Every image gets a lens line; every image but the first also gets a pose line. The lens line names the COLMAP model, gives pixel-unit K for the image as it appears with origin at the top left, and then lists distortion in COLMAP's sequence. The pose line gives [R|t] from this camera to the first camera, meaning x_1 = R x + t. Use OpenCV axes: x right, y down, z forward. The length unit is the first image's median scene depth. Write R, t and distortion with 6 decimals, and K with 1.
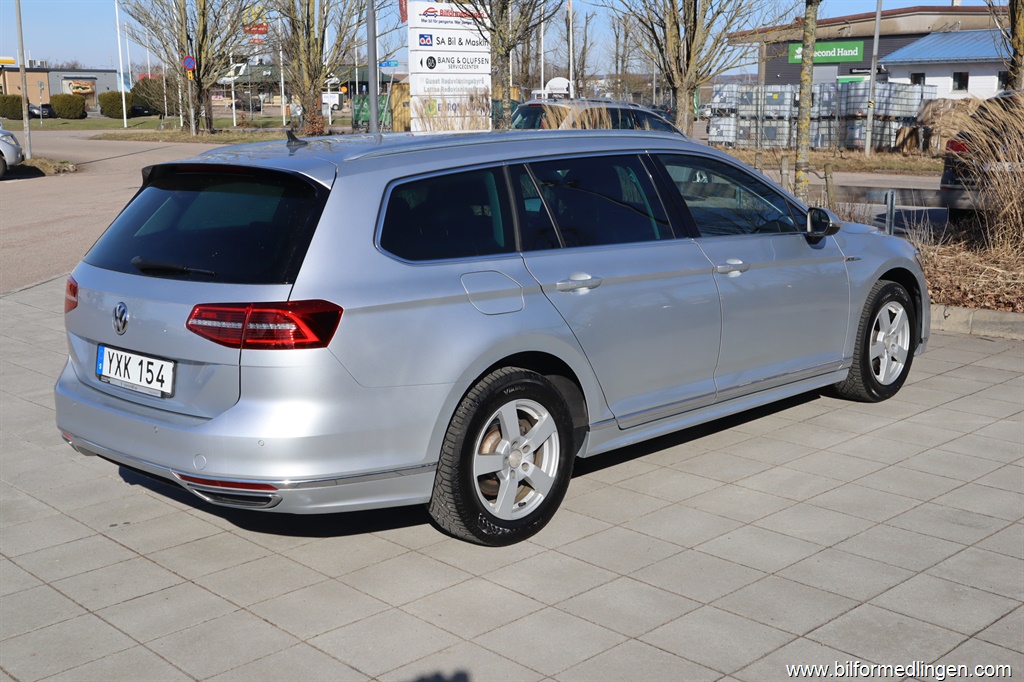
lens RADIAL K [[1196.1, 0, 514.8], [0, 1196.1, 356.0], [0, 0, 1]] dist [0.019490, 0.046491]
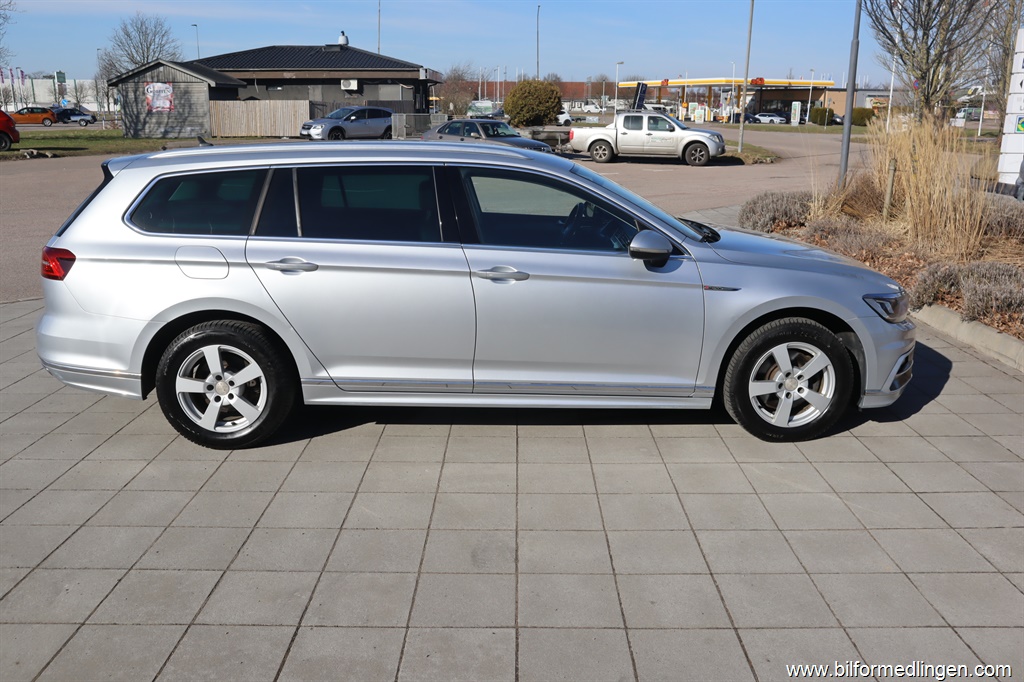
lens RADIAL K [[860.0, 0, 514.8], [0, 860.0, 360.8], [0, 0, 1]] dist [-0.072482, 0.063990]
pose [[0.725345, 0.207026, -0.656518, 0.721665], [-0.156365, 0.978326, 0.135748, -0.105764], [0.670392, 0.004192, 0.741995, 0.425672]]
